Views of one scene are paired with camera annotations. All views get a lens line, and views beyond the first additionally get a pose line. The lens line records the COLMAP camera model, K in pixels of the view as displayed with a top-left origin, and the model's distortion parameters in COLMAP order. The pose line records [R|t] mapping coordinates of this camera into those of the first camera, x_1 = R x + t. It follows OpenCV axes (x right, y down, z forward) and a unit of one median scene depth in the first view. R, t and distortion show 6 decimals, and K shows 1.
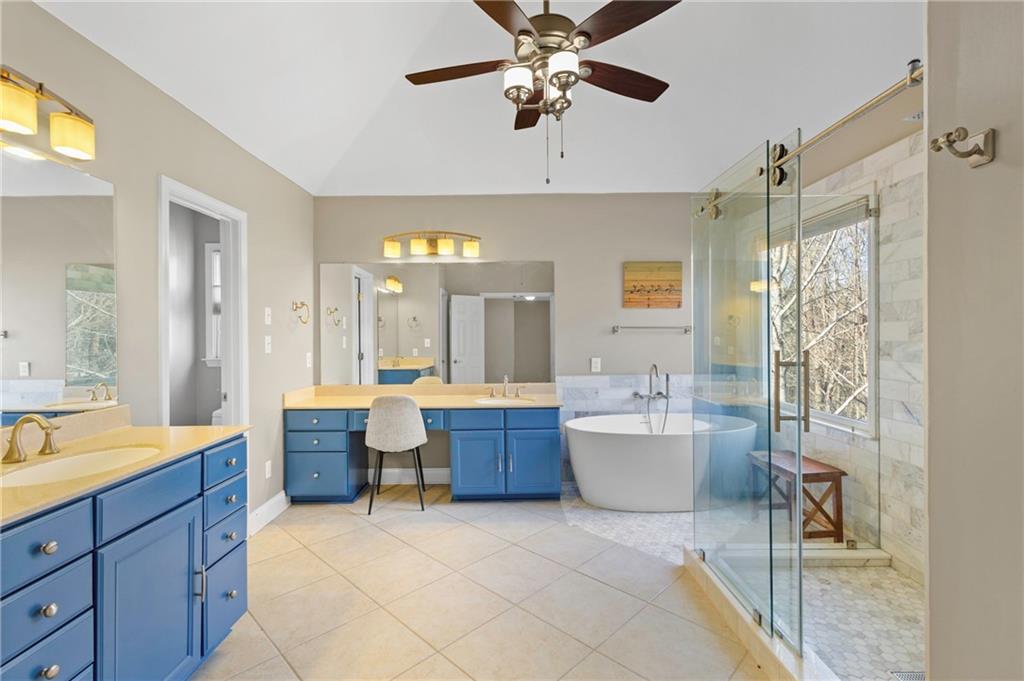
lens RADIAL K [[467.4, 0, 513.6], [0, 467.4, 337.6], [0, 0, 1]] dist [0.001204, 0.000348]
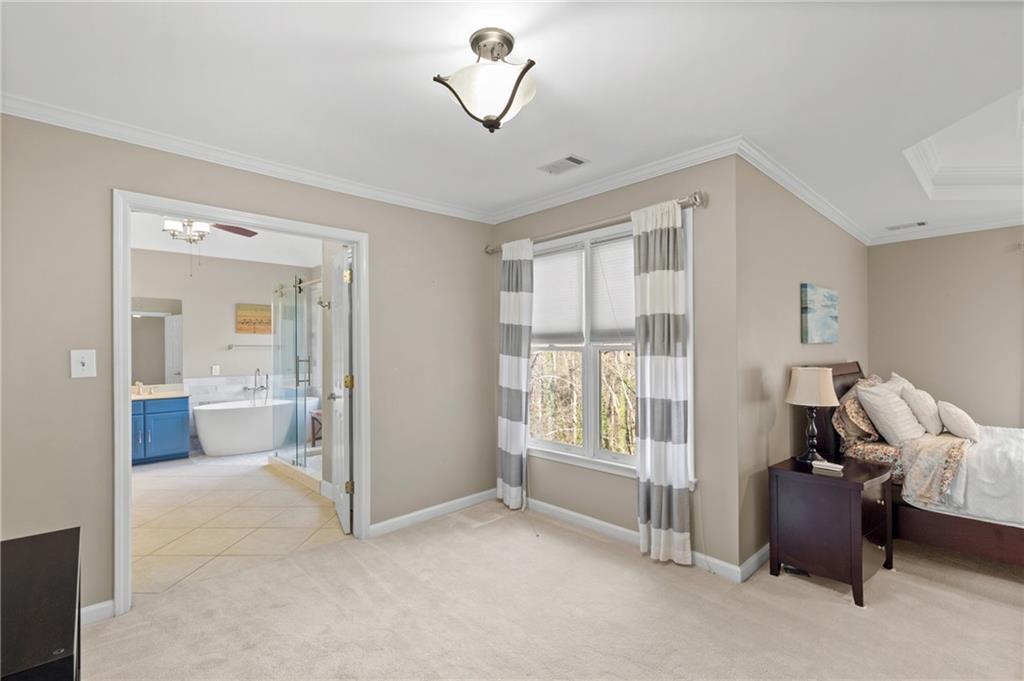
lens RADIAL K [[467.4, 0, 515.3], [0, 467.4, 347.5], [0, 0, 1]] dist [0.001204, 0.000348]
pose [[0.730033, 0.004671, 0.683396, -0.156091], [0.005009, 0.999913, -0.012185, 0.008152], [-0.683393, 0.012318, 0.729946, -0.794732]]
